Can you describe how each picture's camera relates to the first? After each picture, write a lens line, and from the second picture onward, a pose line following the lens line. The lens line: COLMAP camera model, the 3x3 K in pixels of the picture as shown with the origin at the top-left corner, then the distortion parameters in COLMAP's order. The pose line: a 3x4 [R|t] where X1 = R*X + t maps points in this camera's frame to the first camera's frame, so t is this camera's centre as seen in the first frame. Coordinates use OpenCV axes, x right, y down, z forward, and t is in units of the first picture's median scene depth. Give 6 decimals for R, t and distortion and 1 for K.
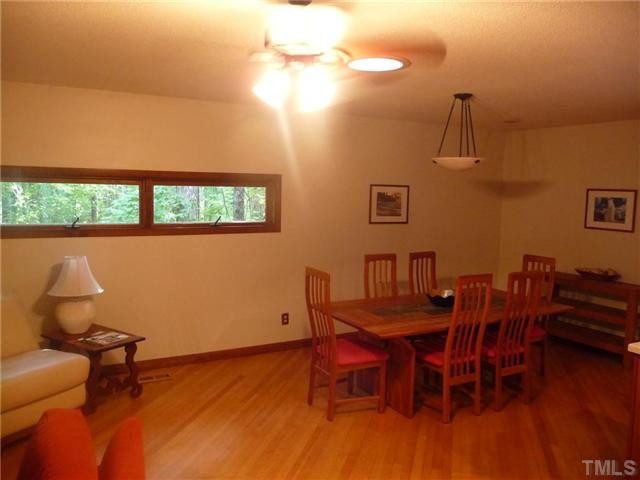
lens RADIAL K [[516.4, 0, 320.7], [0, 516.4, 240.3], [0, 0, 1]] dist [-0.045154, 0.035873]
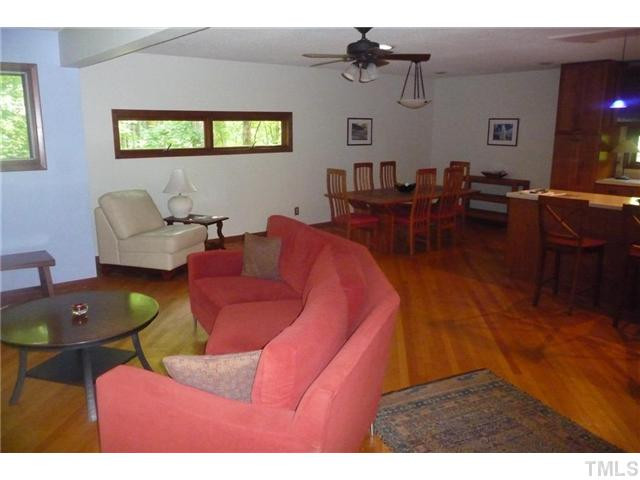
lens RADIAL K [[516.4, 0, 320.3], [0, 516.4, 238.6], [0, 0, 1]] dist [-0.045154, 0.035873]
pose [[0.986629, -0.053784, 0.153850, -0.232673], [0.035582, 0.992292, 0.118705, 0.056568], [-0.159049, -0.111644, 0.980938, -0.467792]]
